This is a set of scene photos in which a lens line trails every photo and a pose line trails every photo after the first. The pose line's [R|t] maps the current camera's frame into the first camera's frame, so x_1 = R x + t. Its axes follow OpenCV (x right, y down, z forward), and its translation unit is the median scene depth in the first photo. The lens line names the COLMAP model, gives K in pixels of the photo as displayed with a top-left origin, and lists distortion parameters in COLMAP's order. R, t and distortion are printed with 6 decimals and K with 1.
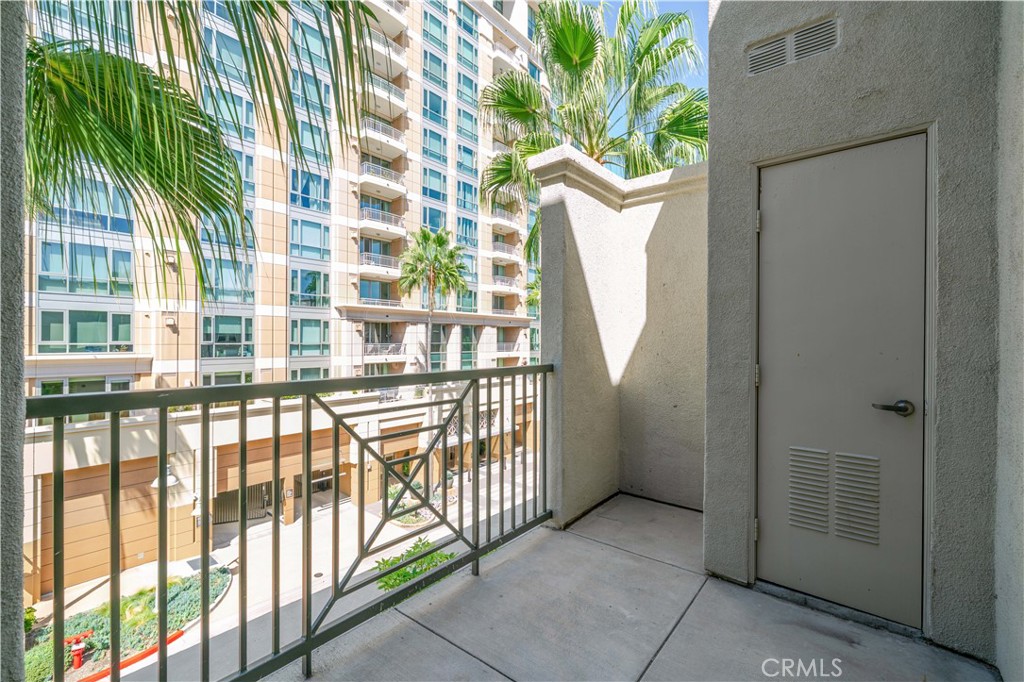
lens RADIAL K [[432.9, 0, 518.6], [0, 432.9, 338.8], [0, 0, 1]] dist [0.003670, 0.000401]
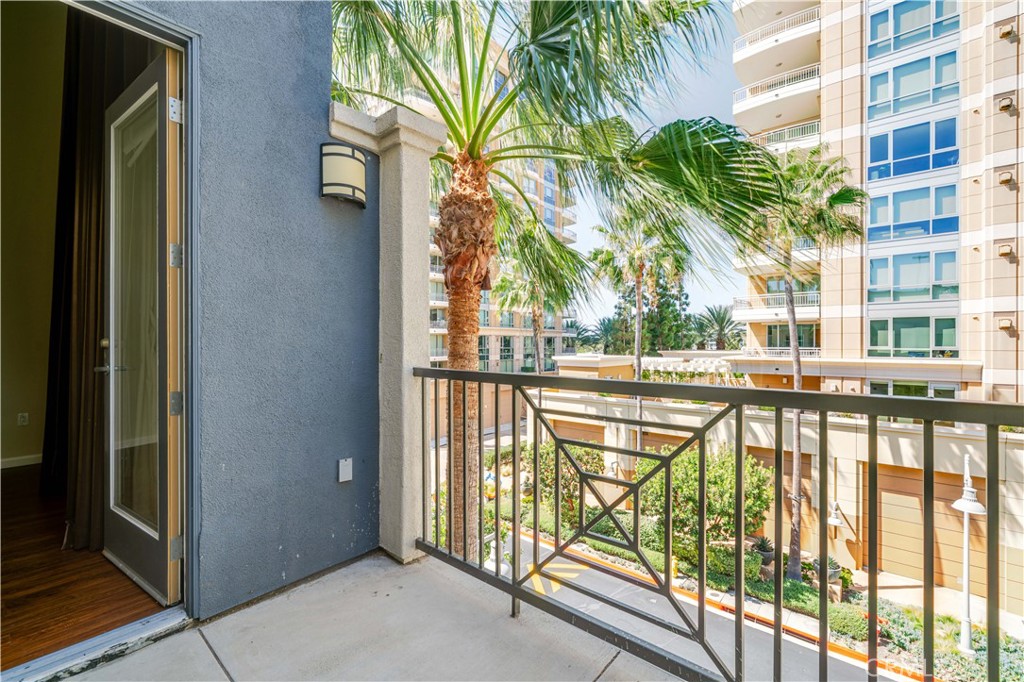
lens RADIAL K [[432.9, 0, 517.4], [0, 432.9, 345.9], [0, 0, 1]] dist [0.003670, 0.000401]
pose [[-0.024084, 0.000332, -0.999710, 0.069913], [0.003198, 0.999995, 0.000256, 0.001004], [0.999705, -0.003191, -0.024085, 0.096522]]
